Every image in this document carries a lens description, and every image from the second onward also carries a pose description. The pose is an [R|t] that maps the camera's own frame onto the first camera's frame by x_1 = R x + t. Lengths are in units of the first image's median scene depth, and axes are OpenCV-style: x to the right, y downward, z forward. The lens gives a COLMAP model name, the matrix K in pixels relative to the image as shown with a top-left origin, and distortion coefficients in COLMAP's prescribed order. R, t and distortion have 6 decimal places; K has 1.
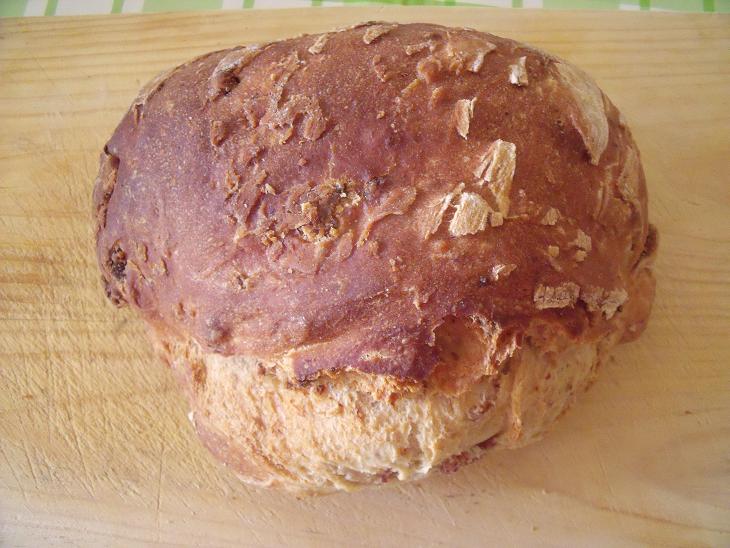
lens RADIAL K [[618.9, 0, 366.9], [0, 618.9, 272.8], [0, 0, 1]] dist [-0.187052, 0.139620]
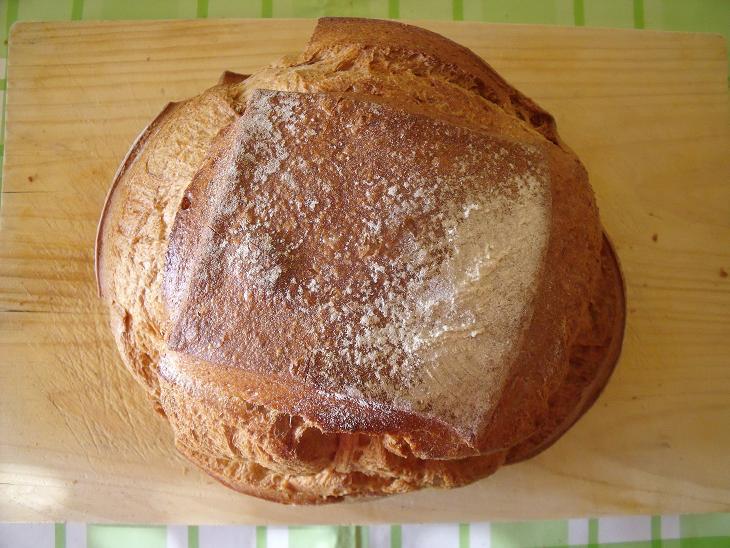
lens RADIAL K [[618.9, 0, 366.3], [0, 618.9, 277.7], [0, 0, 1]] dist [-0.187052, 0.139620]
pose [[0.999560, 0.016659, 0.024522, -0.043653], [-0.020689, 0.984427, 0.174574, -0.219614], [-0.021232, -0.175005, 0.984339, -0.161540]]
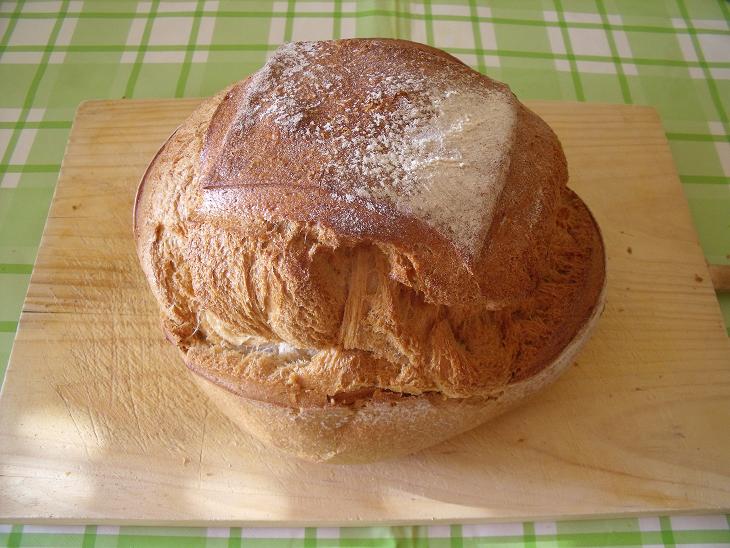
lens RADIAL K [[618.9, 0, 365.6], [0, 618.9, 272.3], [0, 0, 1]] dist [-0.187052, 0.139620]
pose [[0.999780, 0.007871, 0.019454, -0.048838], [-0.002830, 0.969095, -0.246673, 0.323903], [-0.020794, 0.246564, 0.968903, -0.258570]]
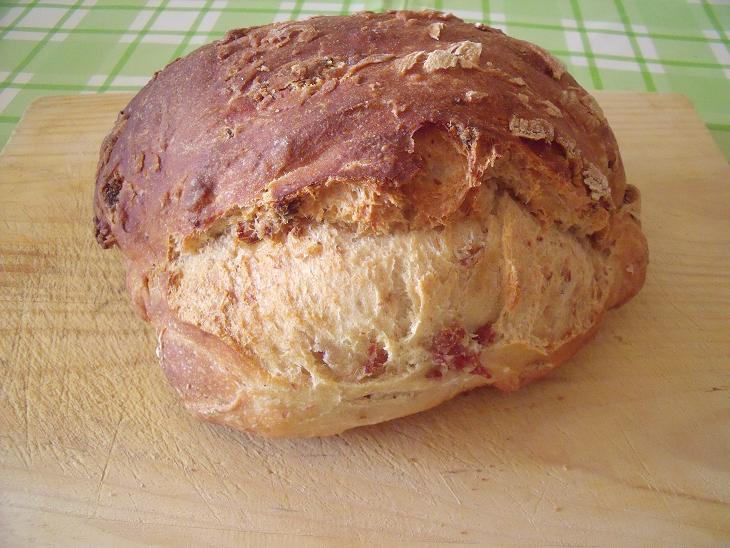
lens RADIAL K [[618.9, 0, 366.6], [0, 618.9, 275.0], [0, 0, 1]] dist [-0.187052, 0.139620]
pose [[0.999928, -0.000030, -0.011992, 0.030162], [-0.005343, 0.894136, -0.447763, 0.506203], [0.010736, 0.447795, 0.894072, 0.131113]]
